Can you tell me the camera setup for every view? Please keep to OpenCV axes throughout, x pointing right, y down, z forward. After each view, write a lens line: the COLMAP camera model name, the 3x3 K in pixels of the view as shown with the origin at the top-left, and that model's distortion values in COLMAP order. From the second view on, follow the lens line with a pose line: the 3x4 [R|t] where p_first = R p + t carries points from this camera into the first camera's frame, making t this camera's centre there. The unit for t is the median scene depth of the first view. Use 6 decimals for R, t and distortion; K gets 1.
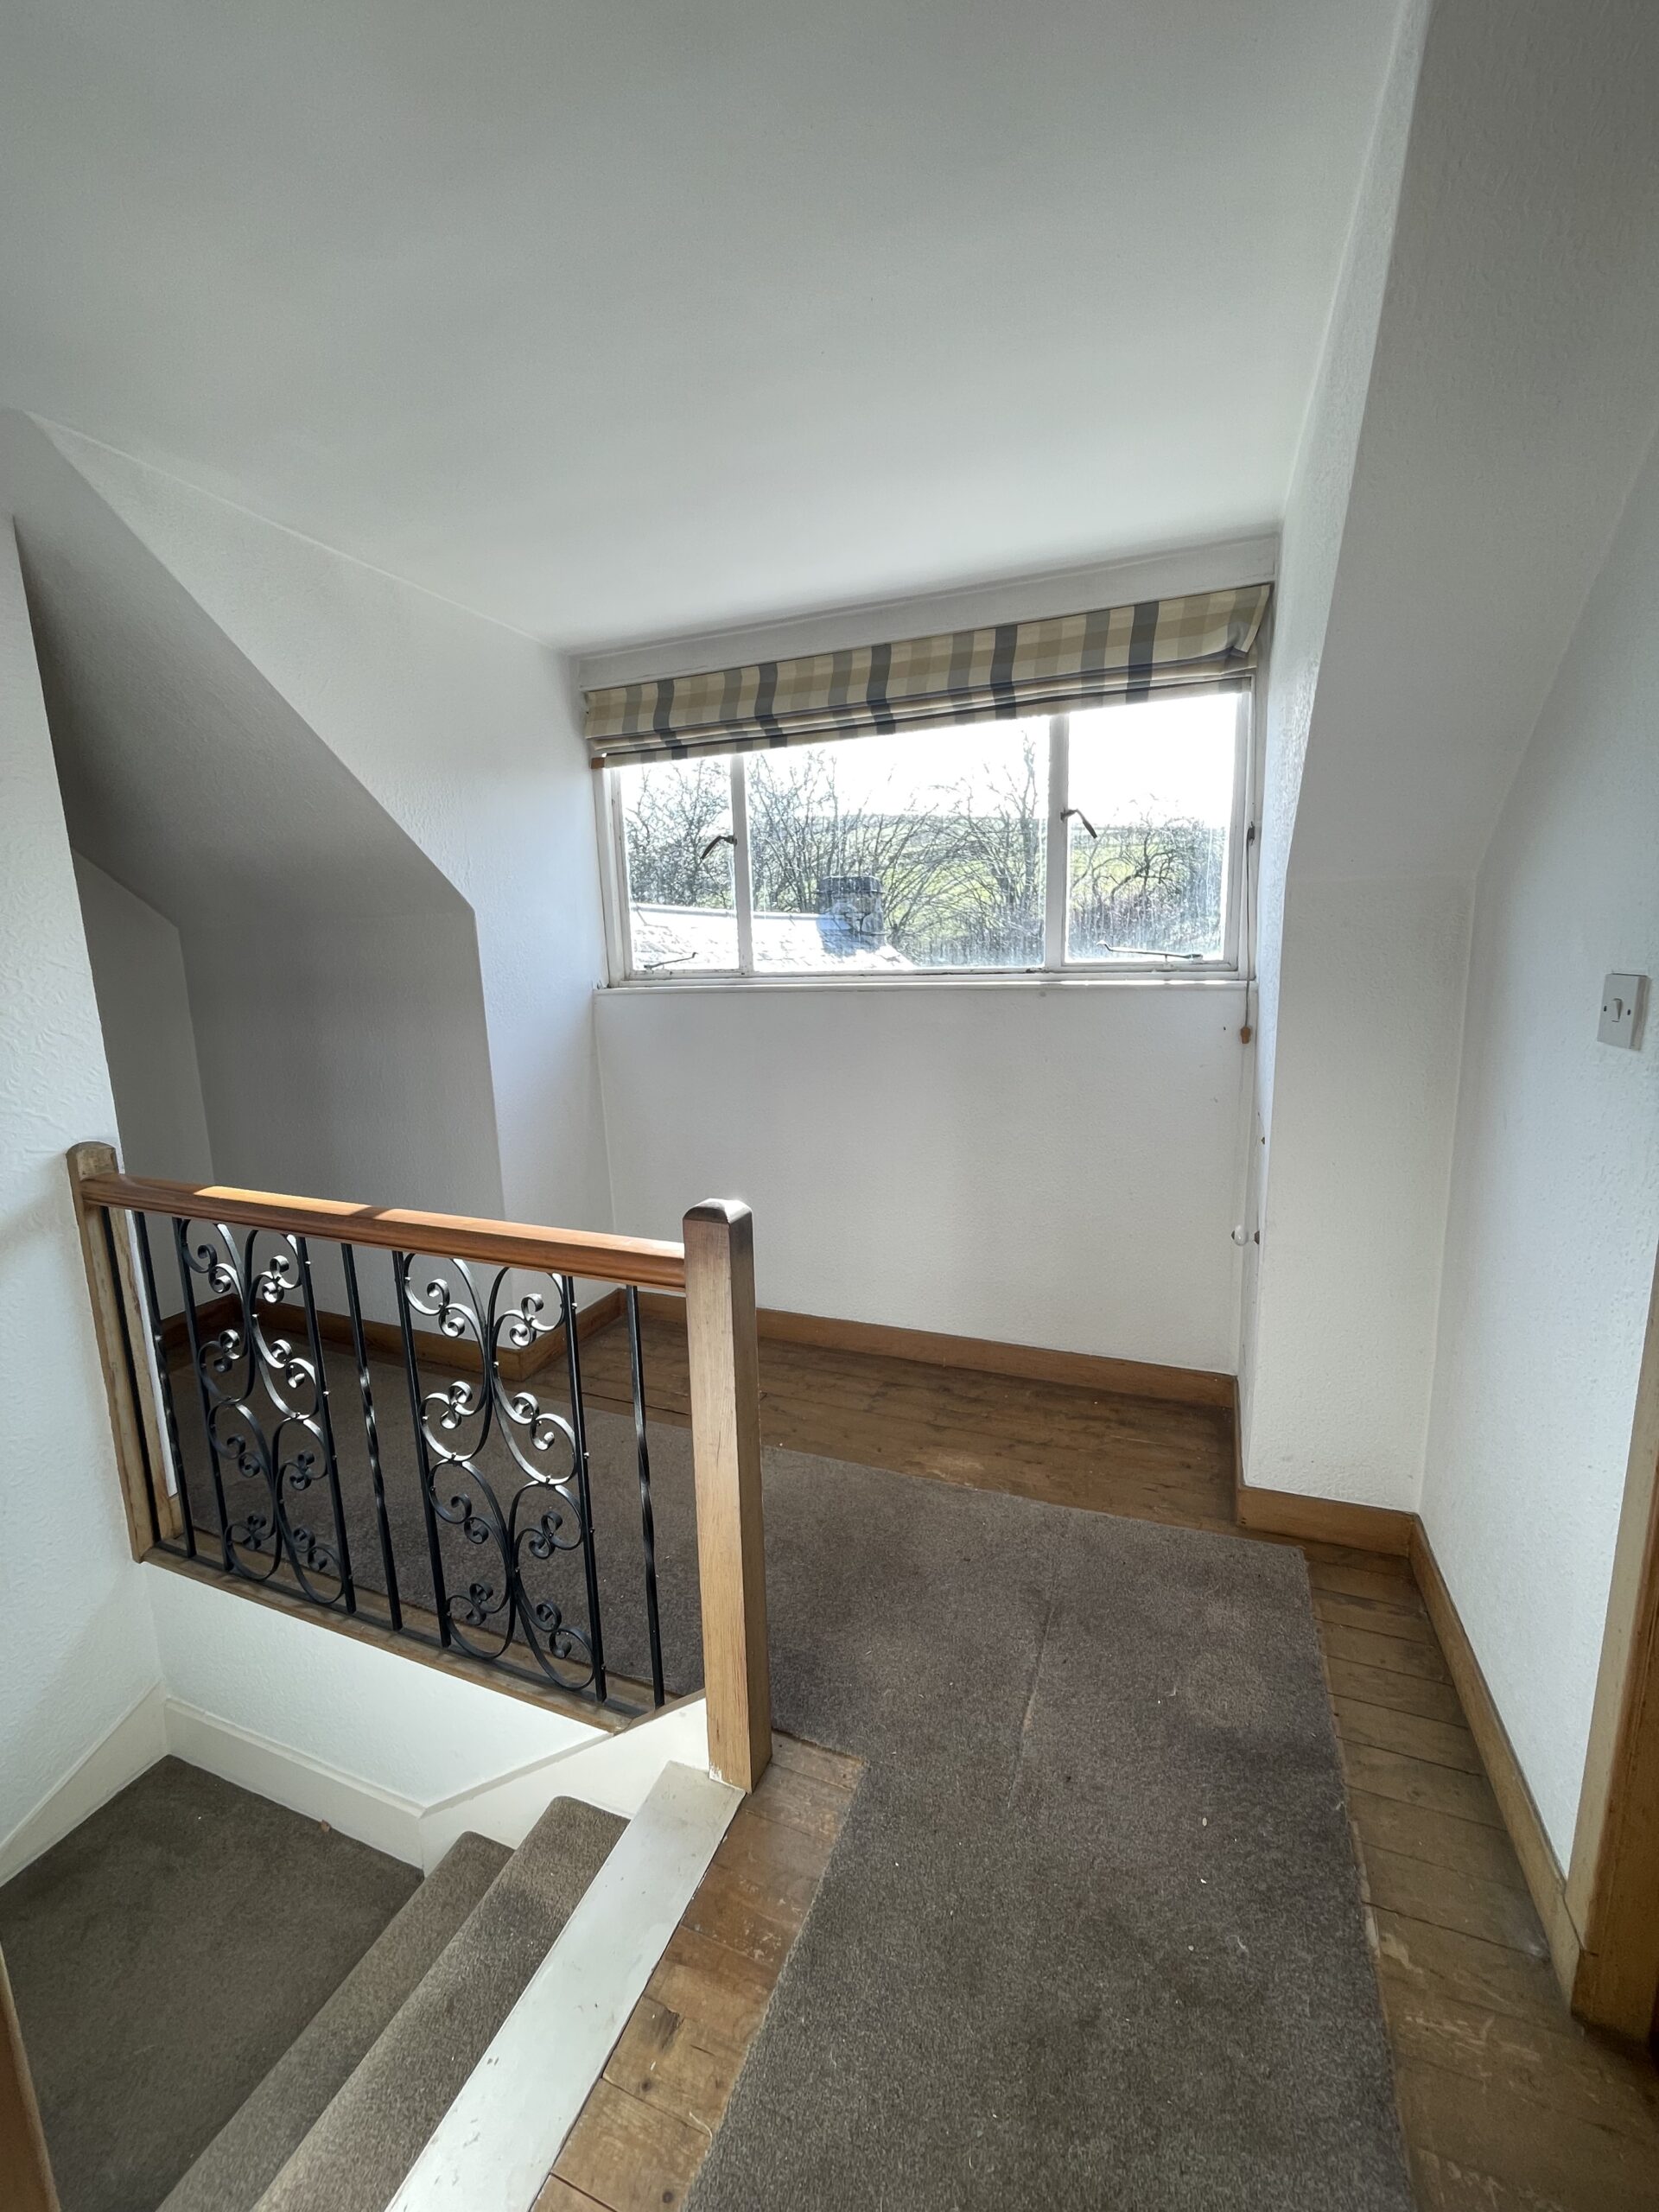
lens RADIAL K [[889.1, 0, 823.3], [0, 889.1, 1104.5], [0, 0, 1]] dist [-0.000851, 0.000123]
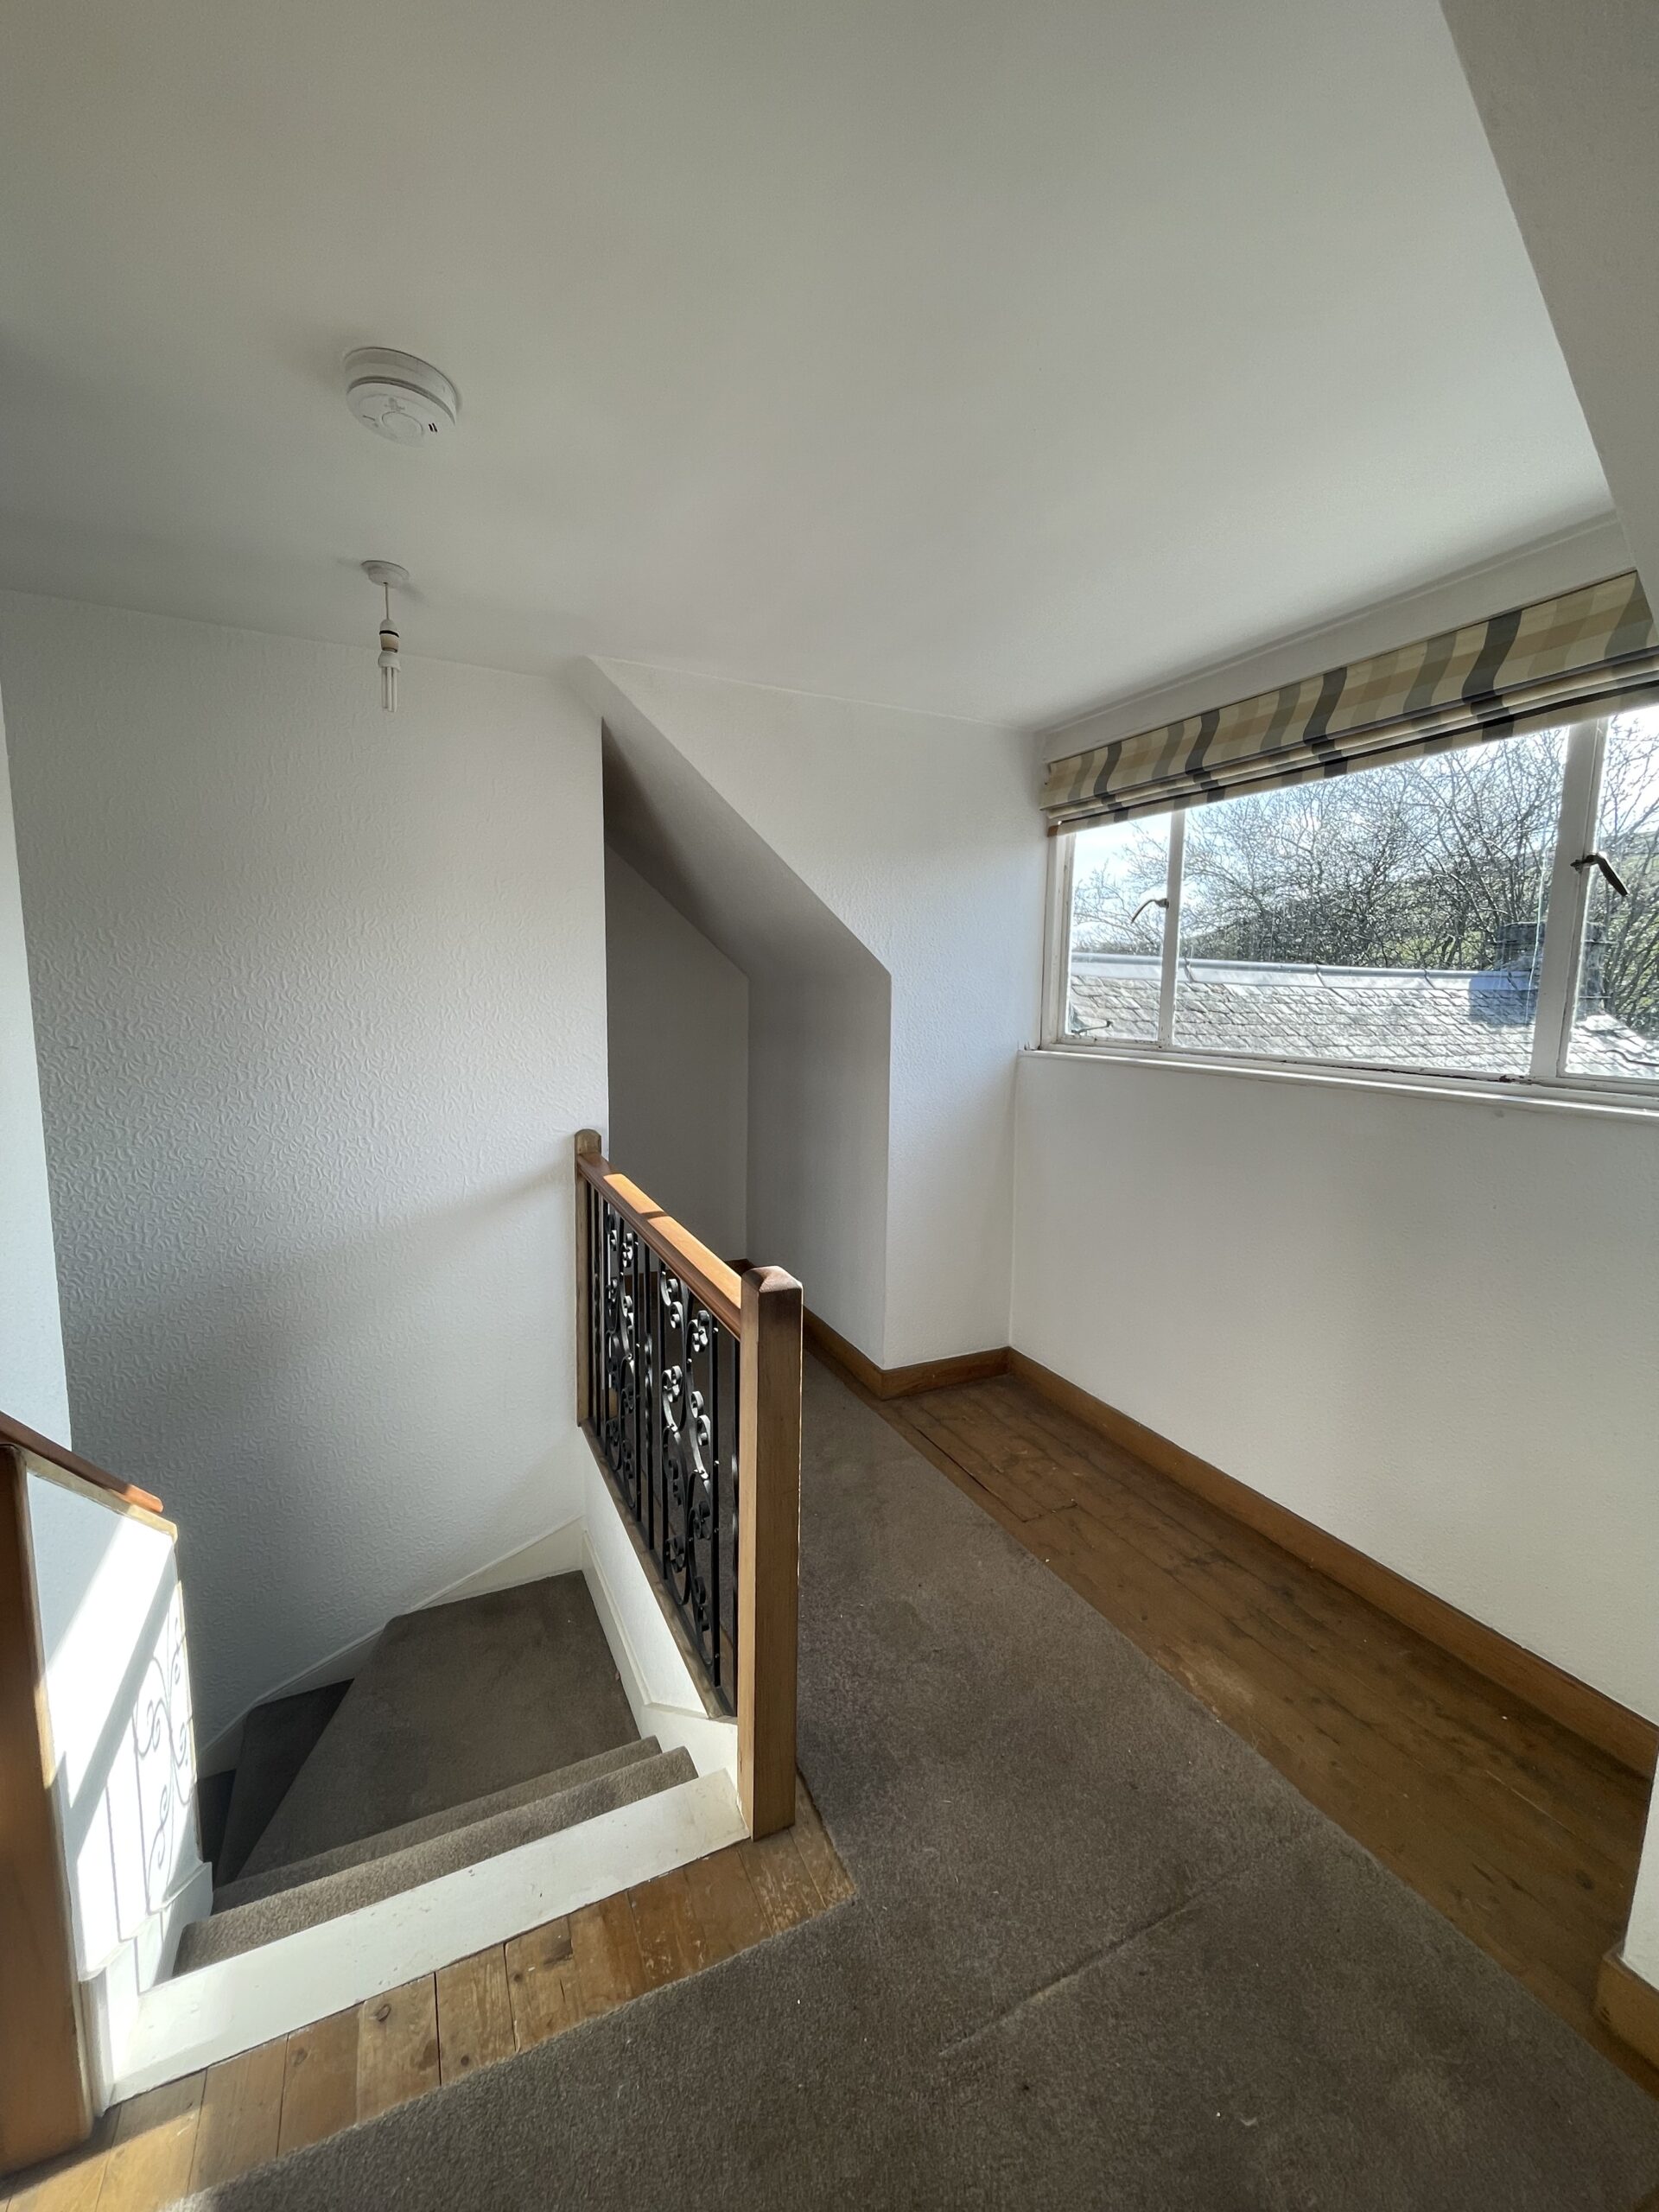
lens RADIAL K [[889.1, 0, 823.3], [0, 889.1, 1104.5], [0, 0, 1]] dist [-0.000851, 0.000123]
pose [[0.743423, 0.124478, -0.657136, 0.312876], [-0.153272, 0.988088, 0.013771, -0.058045], [0.651022, 0.090483, 0.753647, 0.107949]]
